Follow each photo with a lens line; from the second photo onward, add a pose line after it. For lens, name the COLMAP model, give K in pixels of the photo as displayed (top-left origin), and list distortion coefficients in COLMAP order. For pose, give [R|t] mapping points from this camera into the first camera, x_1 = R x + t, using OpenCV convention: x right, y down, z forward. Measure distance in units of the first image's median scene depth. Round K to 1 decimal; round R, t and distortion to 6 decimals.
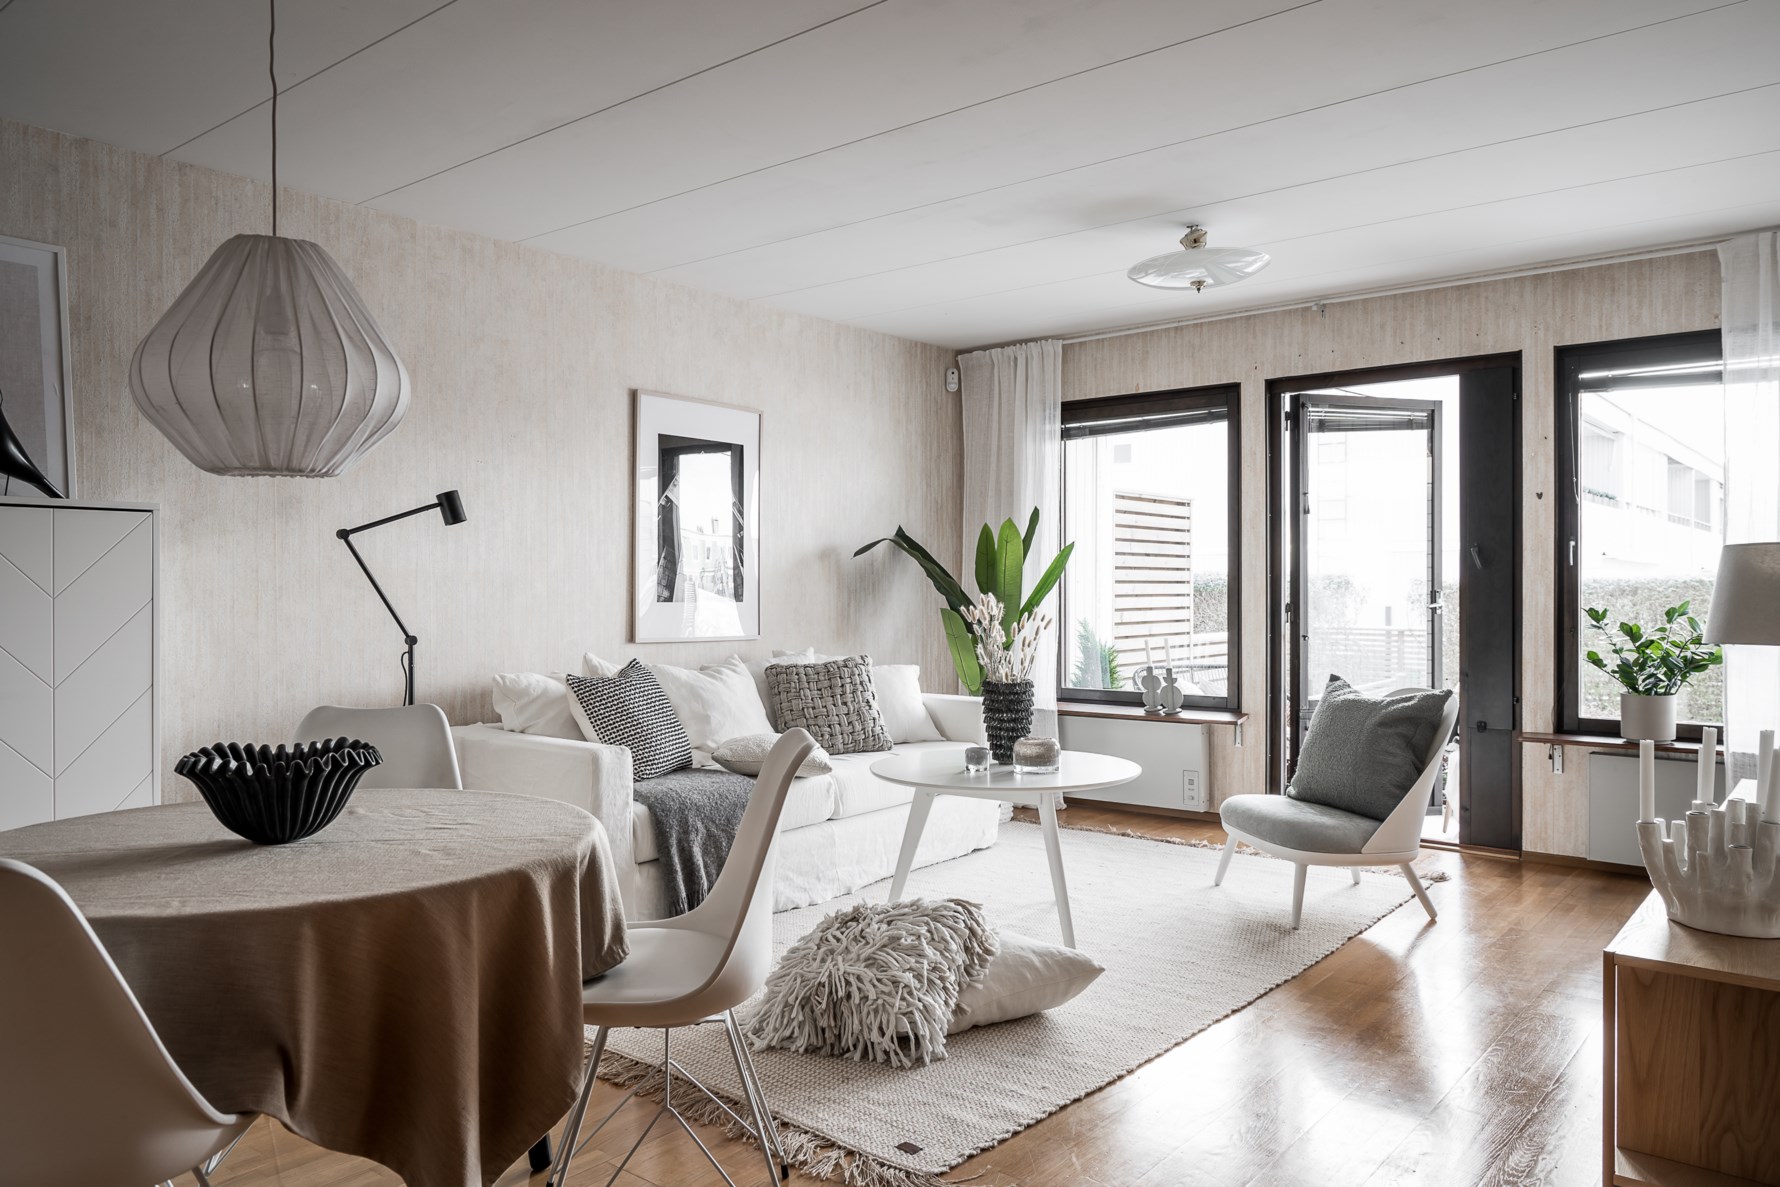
lens RADIAL K [[1245.5, 0, 887.1], [0, 1245.5, 594.8], [0, 0, 1]] dist [0.003095, -0.003133]
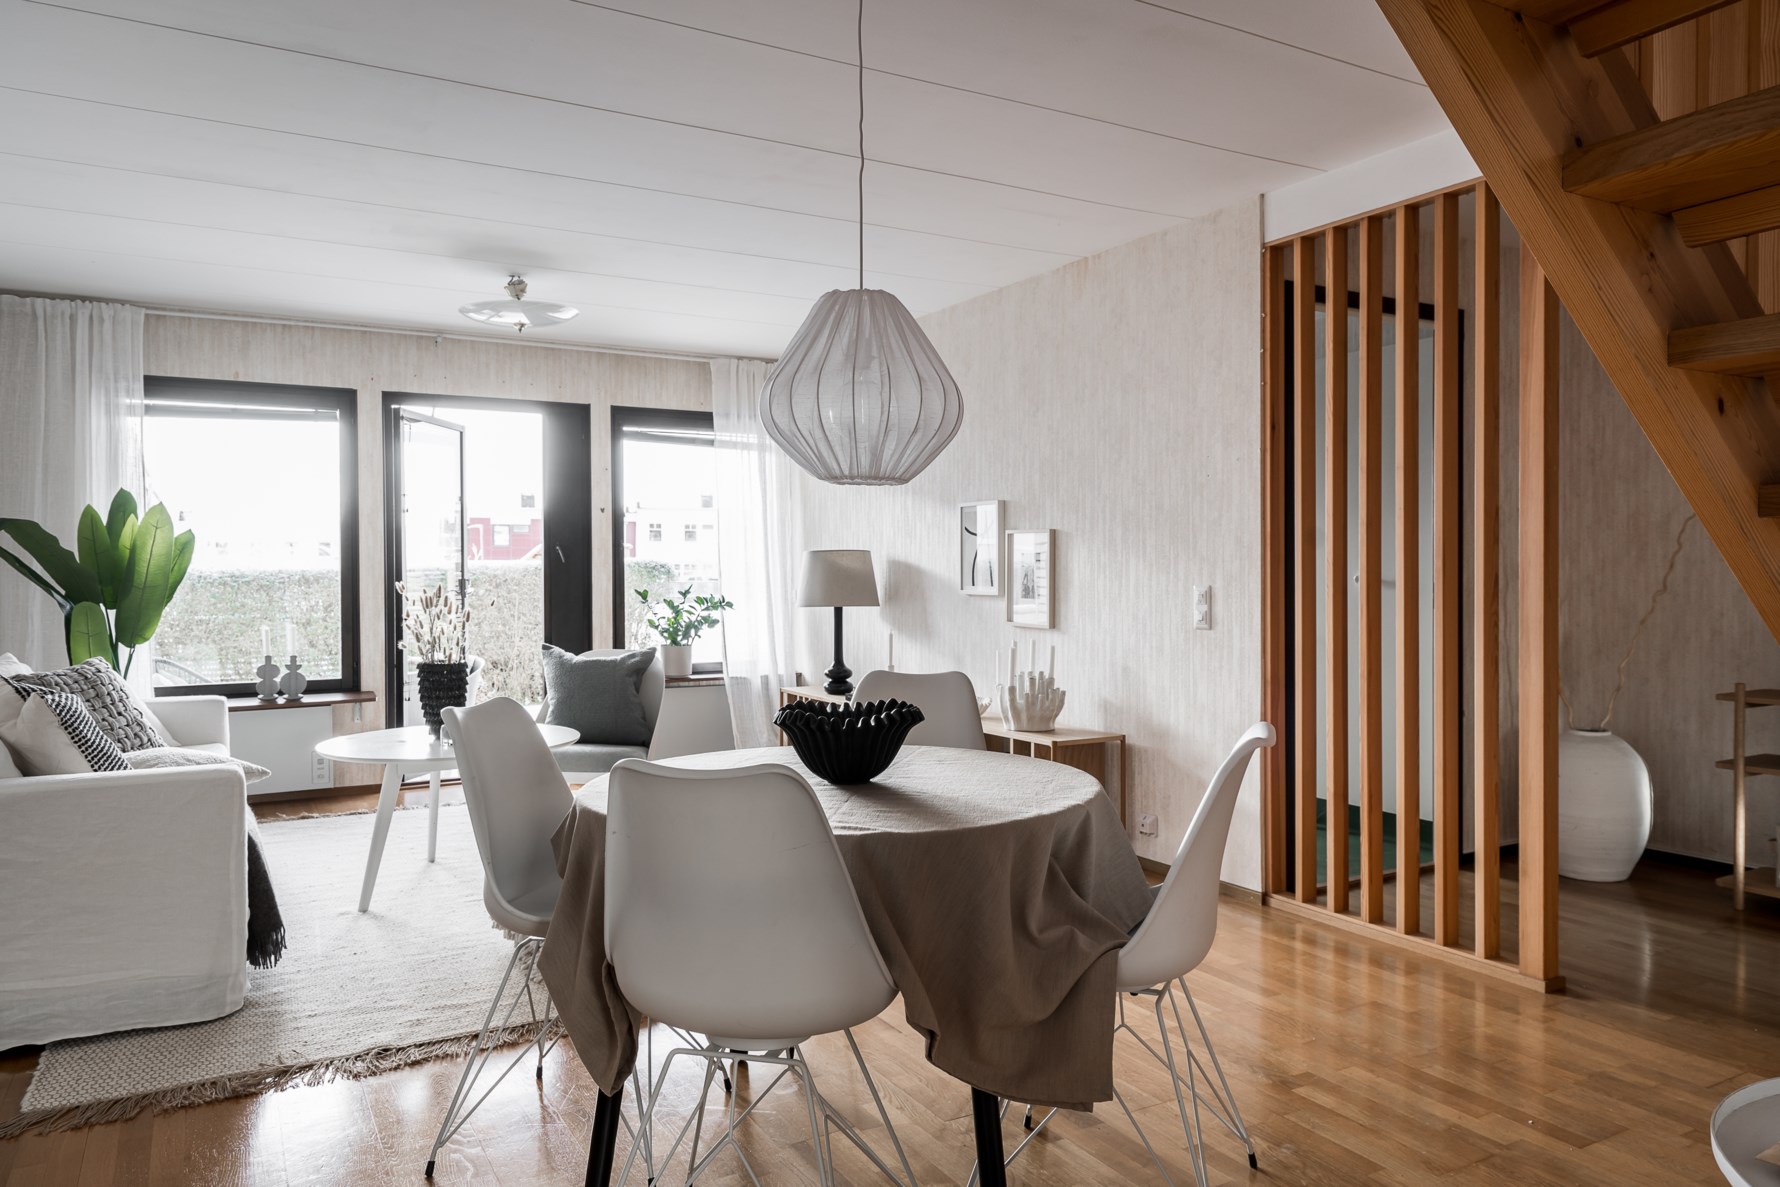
lens RADIAL K [[1245.5, 0, 886.6], [0, 1245.5, 586.9], [0, 0, 1]] dist [0.003095, -0.003133]
pose [[0.351320, -0.011148, 0.936189, -0.585700], [0.010307, 0.999915, 0.008039, -0.001215], [-0.936199, 0.006825, 0.351405, 0.183131]]
